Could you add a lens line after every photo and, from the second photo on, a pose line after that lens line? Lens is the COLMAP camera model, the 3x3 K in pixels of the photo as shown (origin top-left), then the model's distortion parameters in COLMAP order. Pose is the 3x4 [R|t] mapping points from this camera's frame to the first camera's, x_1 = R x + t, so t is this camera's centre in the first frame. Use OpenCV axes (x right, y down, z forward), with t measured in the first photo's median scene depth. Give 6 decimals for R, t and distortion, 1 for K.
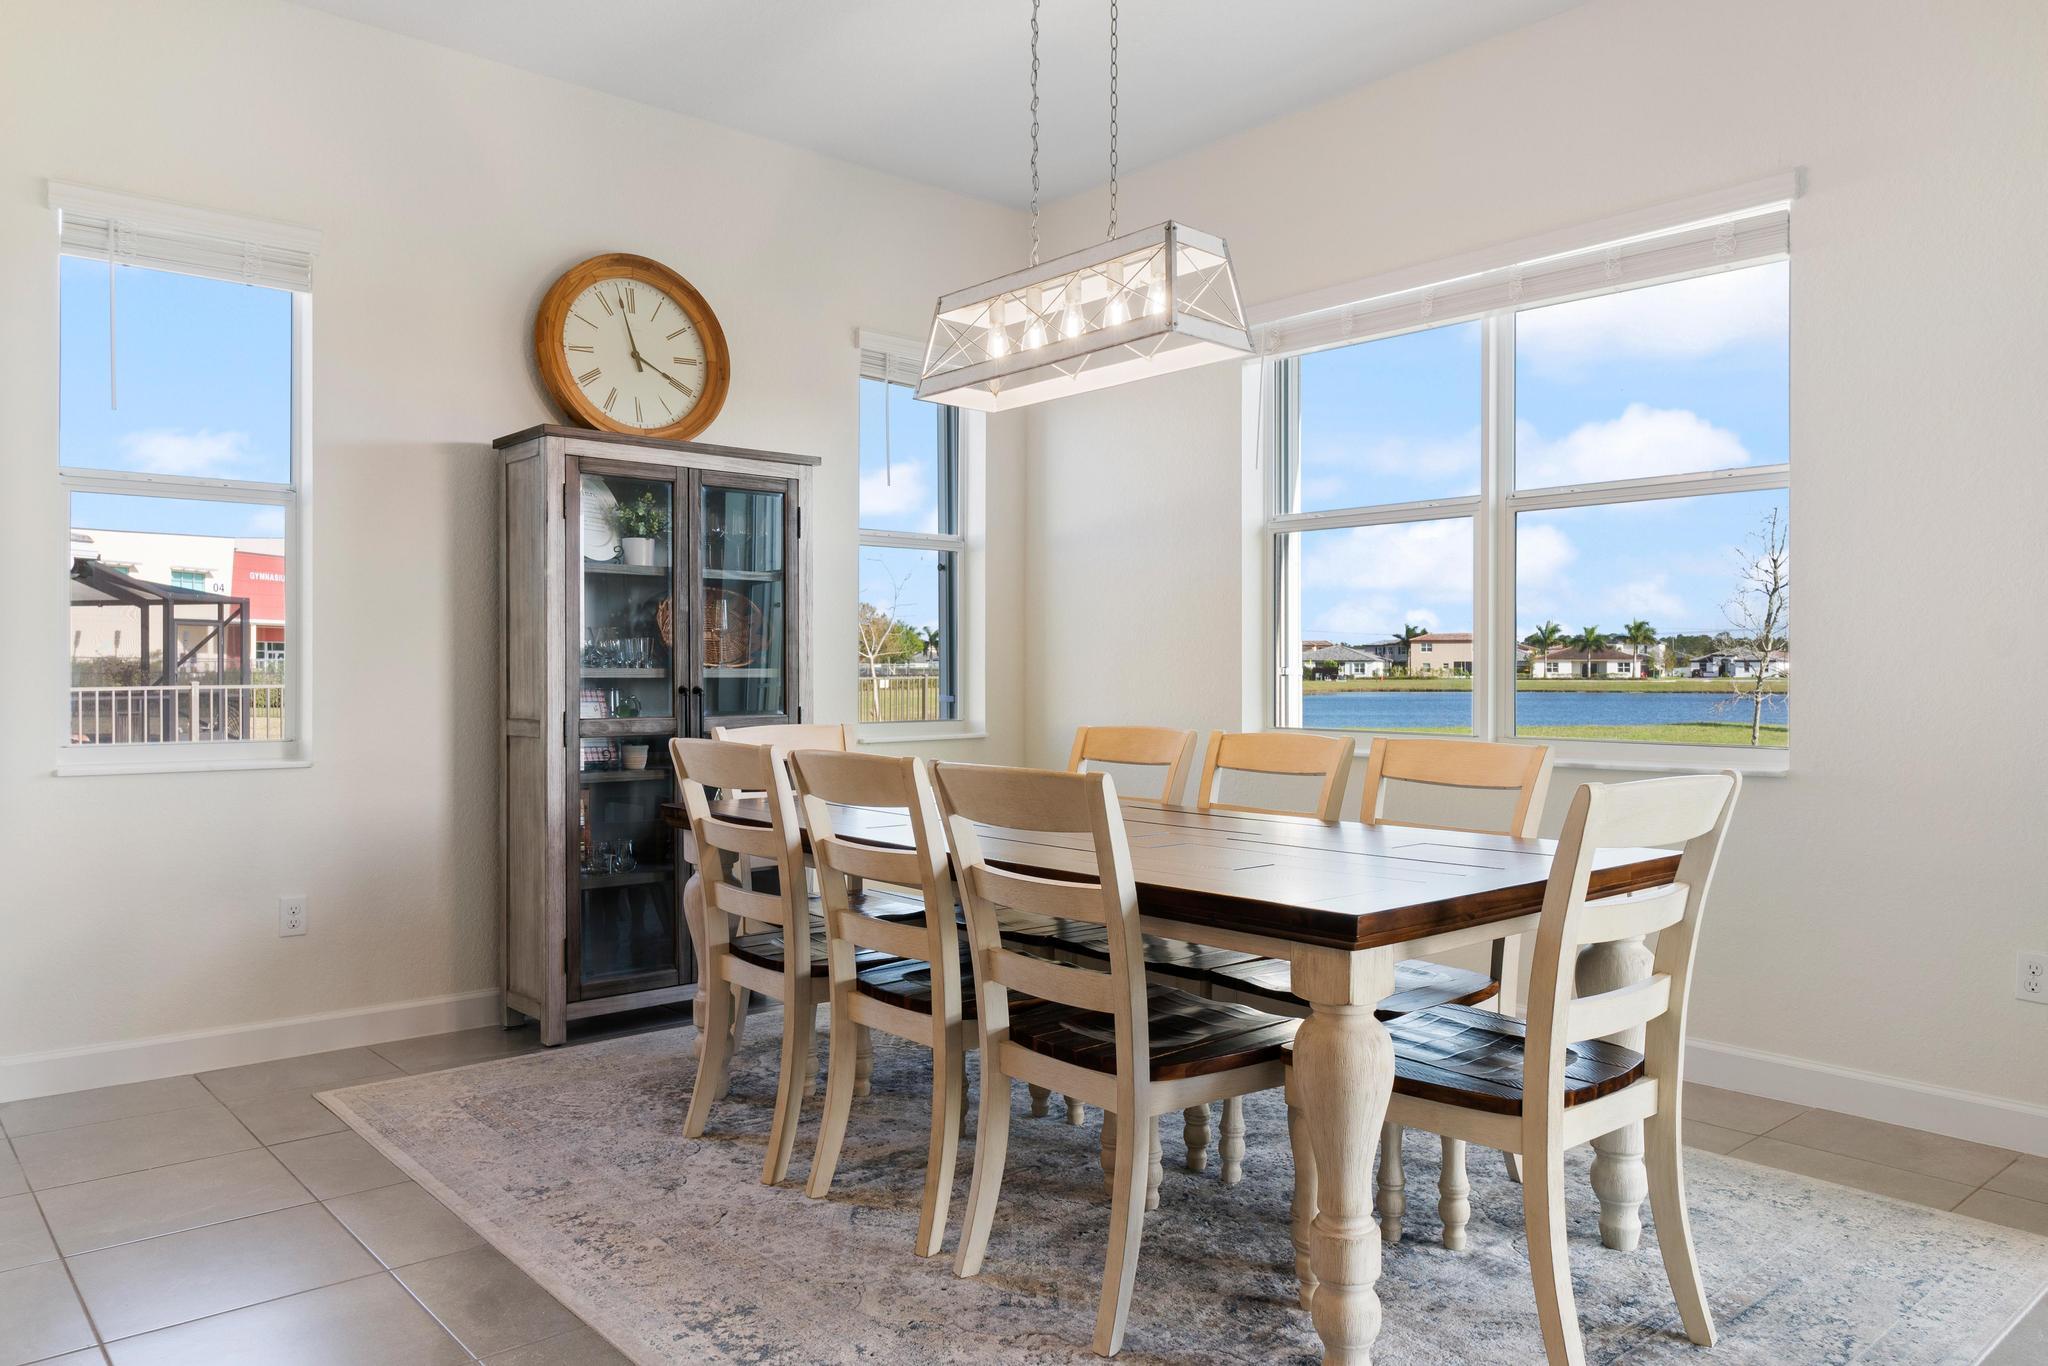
lens RADIAL K [[1418.9, 0, 1020.6], [0, 1418.9, 689.4], [0, 0, 1]] dist [-0.014063, 0.002597]
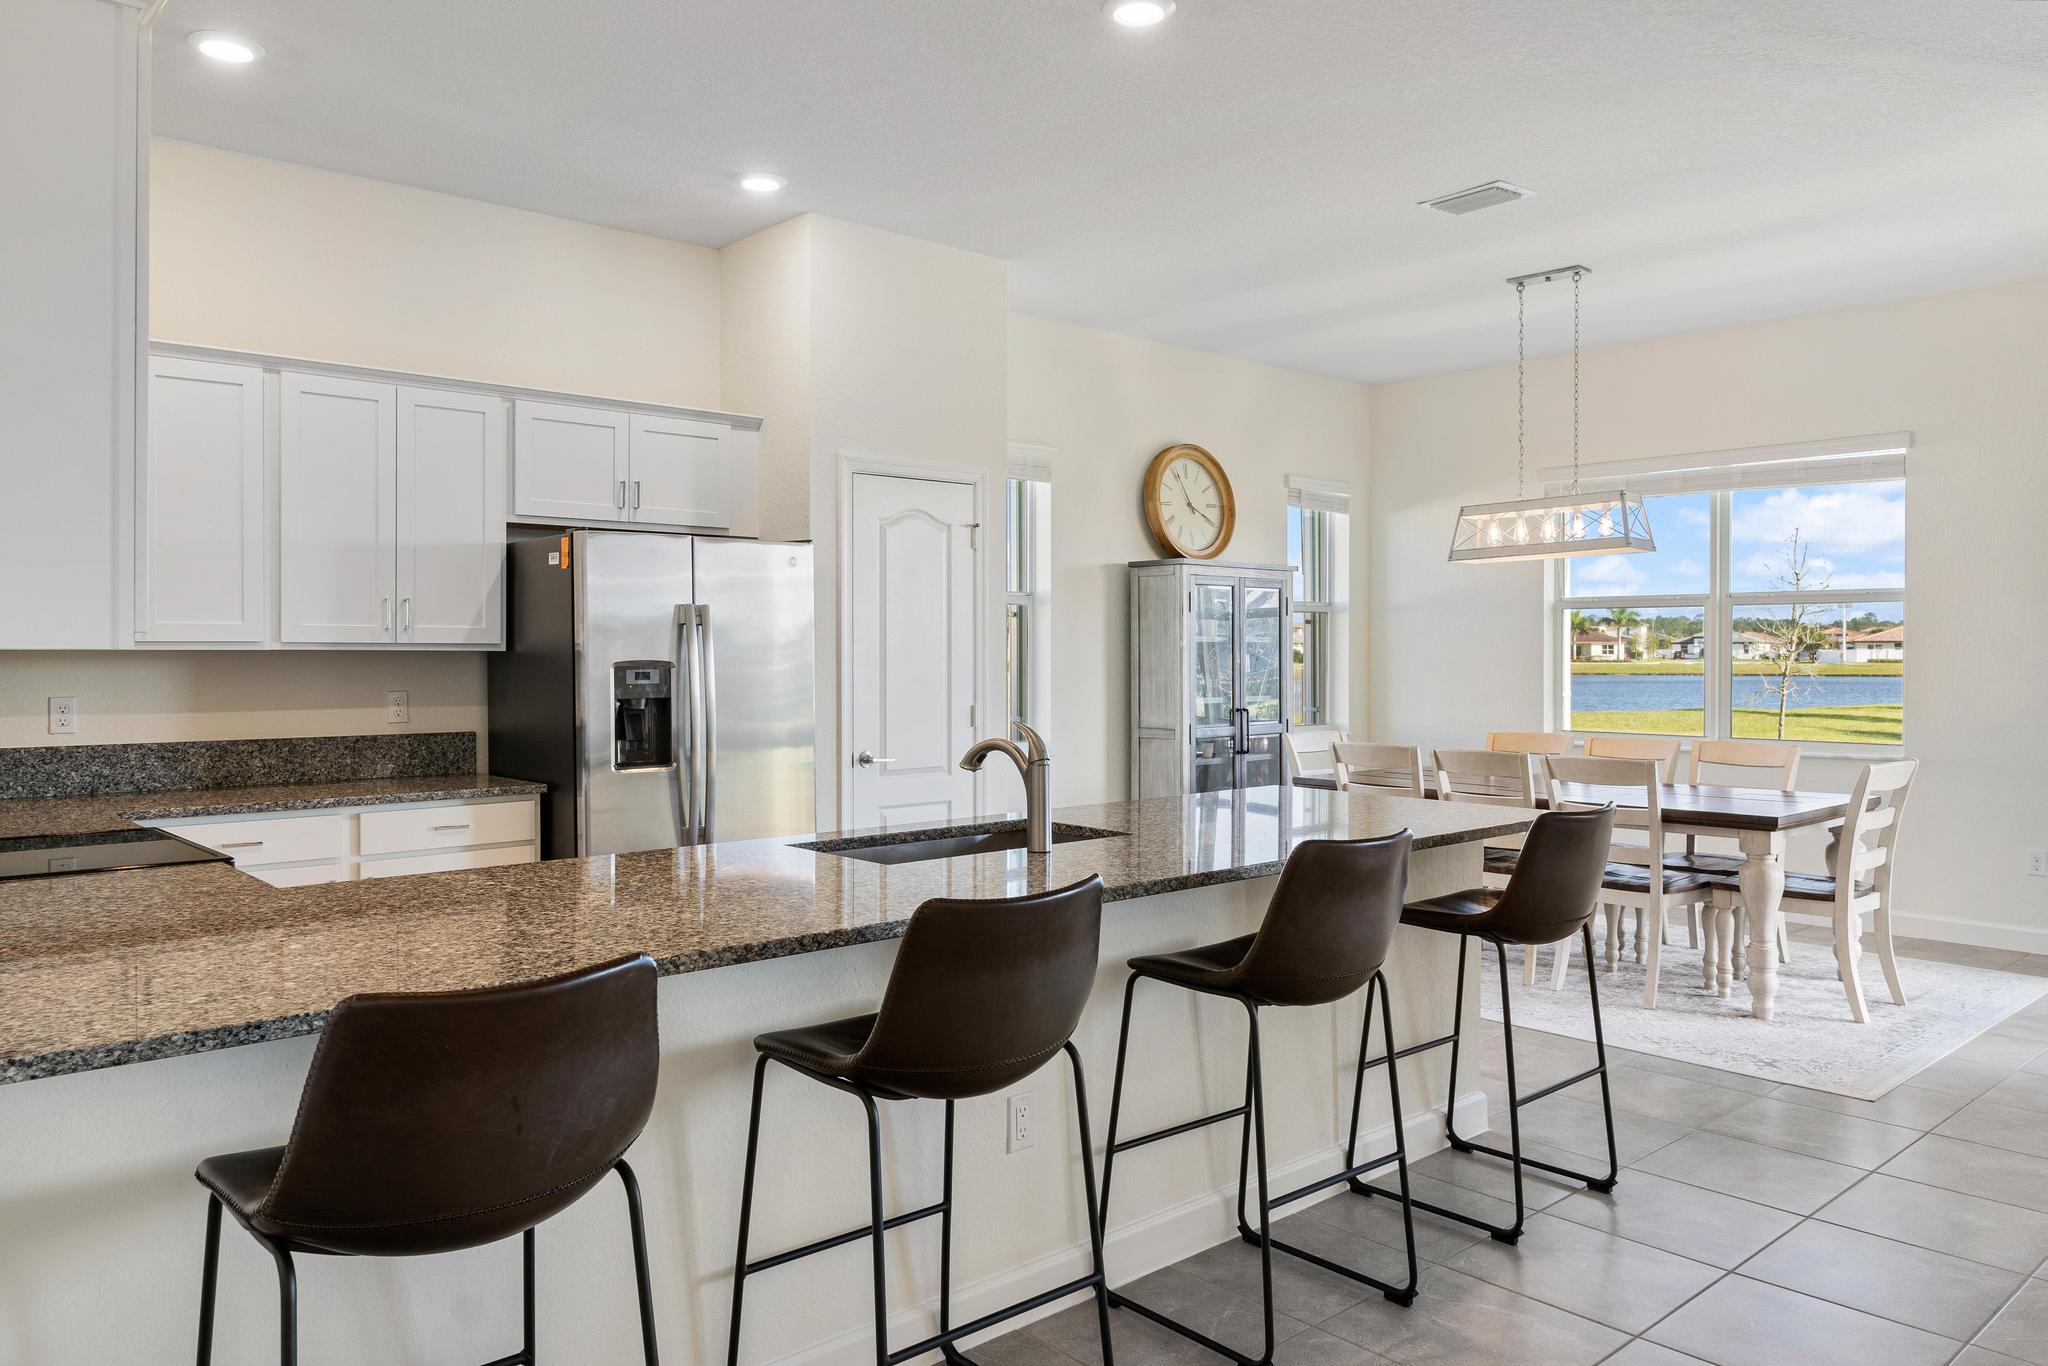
lens RADIAL K [[1418.9, 0, 1022.7], [0, 1418.9, 678.5], [0, 0, 1]] dist [-0.014063, 0.002597]
pose [[0.999930, -0.000964, 0.011761, -0.501218], [0.000907, 0.999988, 0.004845, -0.044635], [-0.011765, -0.004834, 0.999919, -0.661012]]
